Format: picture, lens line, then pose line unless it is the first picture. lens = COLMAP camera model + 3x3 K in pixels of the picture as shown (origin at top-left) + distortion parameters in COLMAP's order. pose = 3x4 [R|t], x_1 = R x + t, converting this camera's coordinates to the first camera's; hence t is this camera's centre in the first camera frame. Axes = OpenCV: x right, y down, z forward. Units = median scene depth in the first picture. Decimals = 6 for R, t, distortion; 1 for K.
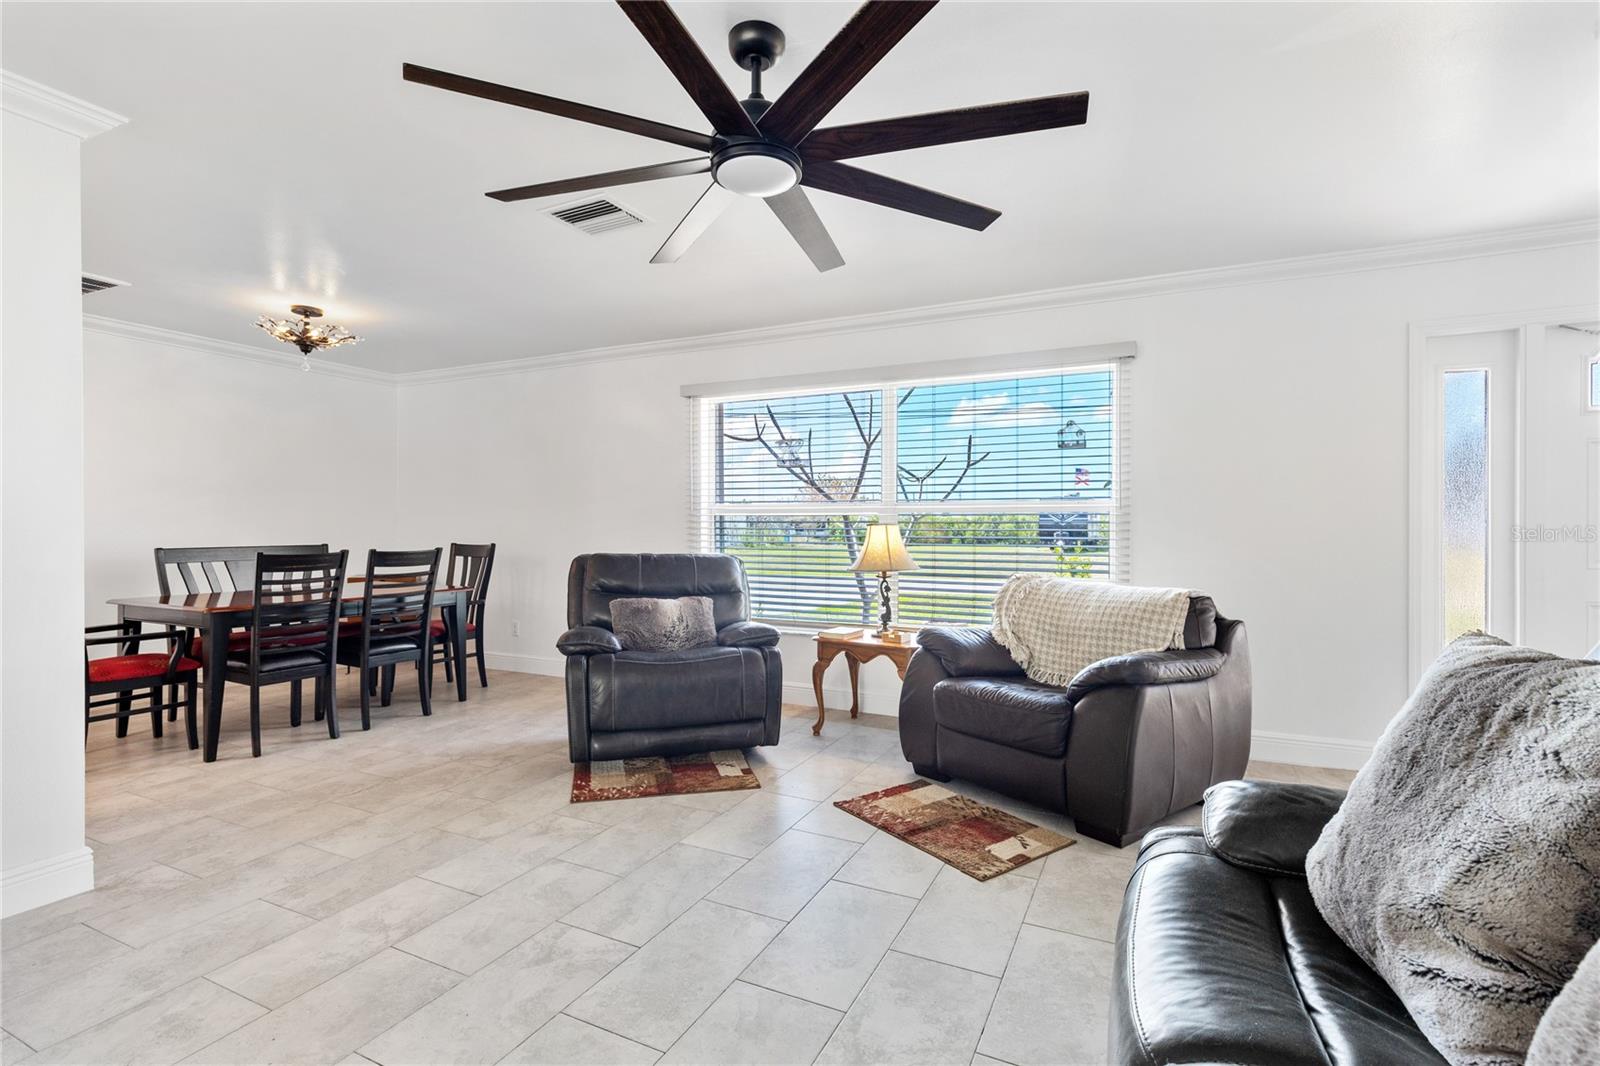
lens RADIAL K [[754.4, 0, 810.1], [0, 754.4, 530.9], [0, 0, 1]] dist [-0.000857, 0.001968]
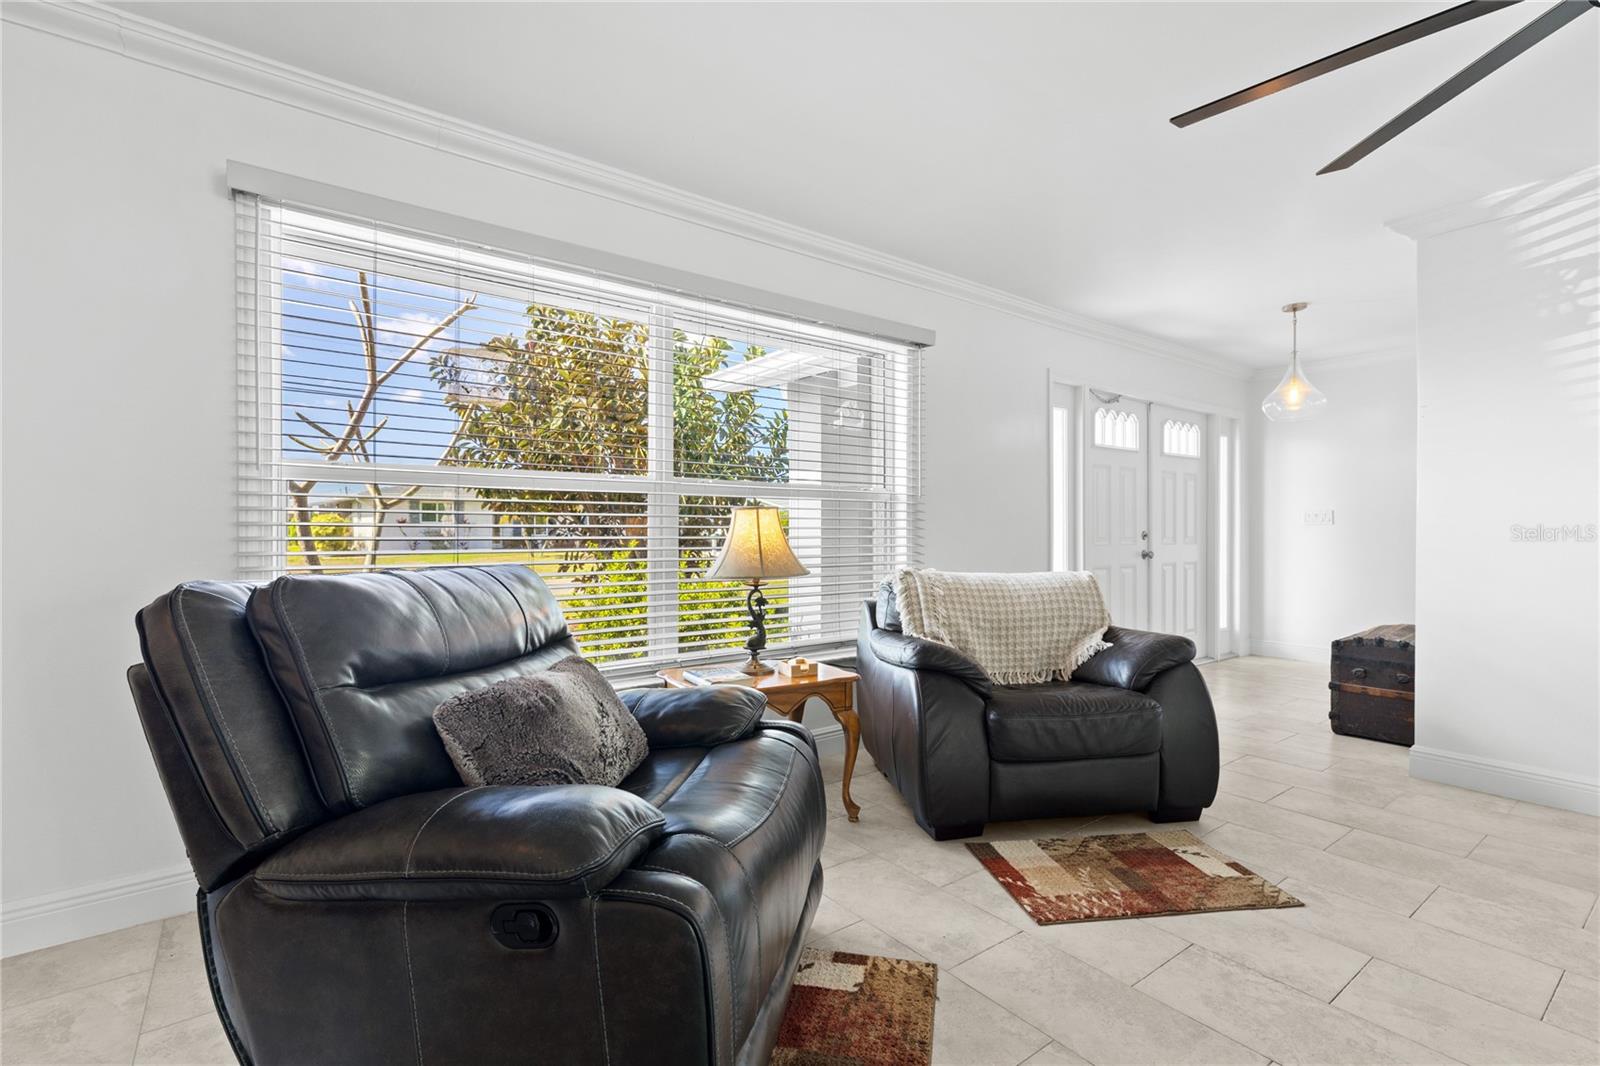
lens RADIAL K [[724.6, 0, 808.1], [0, 724.6, 528.5], [0, 0, 1]] dist [0.011200, -0.002498]
pose [[0.452132, 0.000493, 0.891951, -0.624930], [0.003314, 0.999992, -0.002233, 0.015946], [-0.891945, 0.003965, 0.452127, 0.883485]]
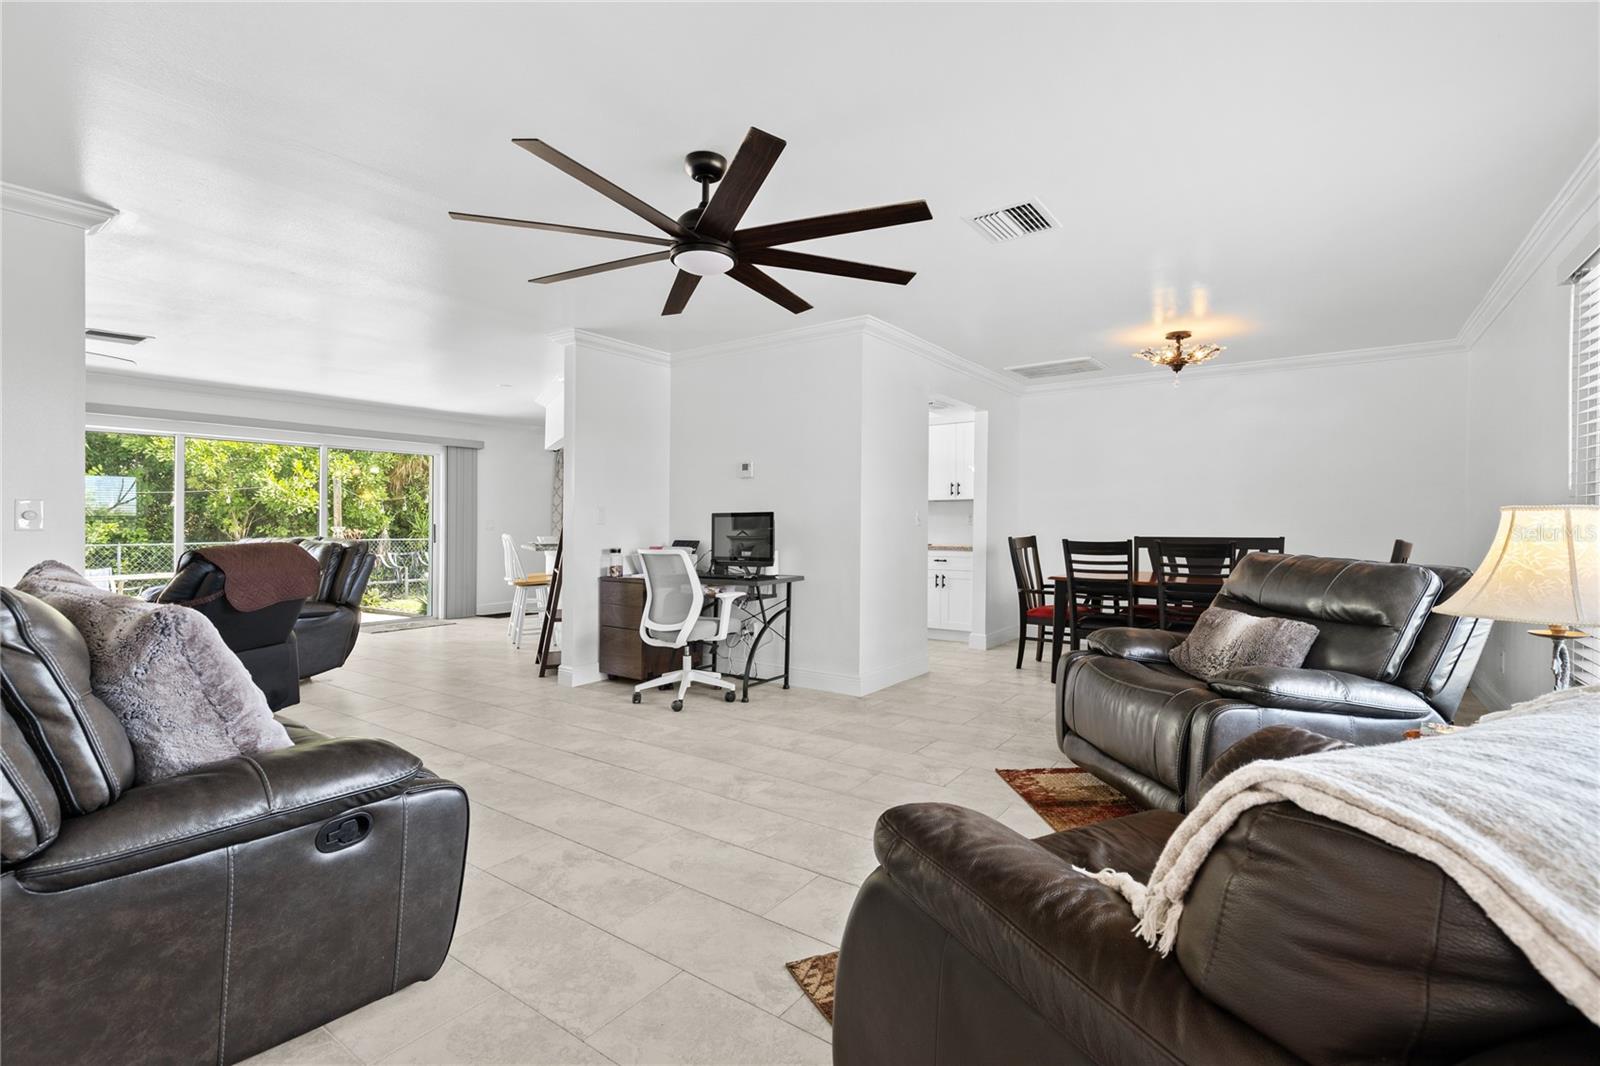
lens RADIAL K [[724.6, 0, 801.4], [0, 724.6, 528.7], [0, 0, 1]] dist [0.011200, -0.002498]
pose [[-0.175080, 0.007180, -0.984528, 0.757187], [-0.004057, 0.999960, 0.008014, 0.003525], [0.984546, 0.005398, -0.175044, 0.897456]]
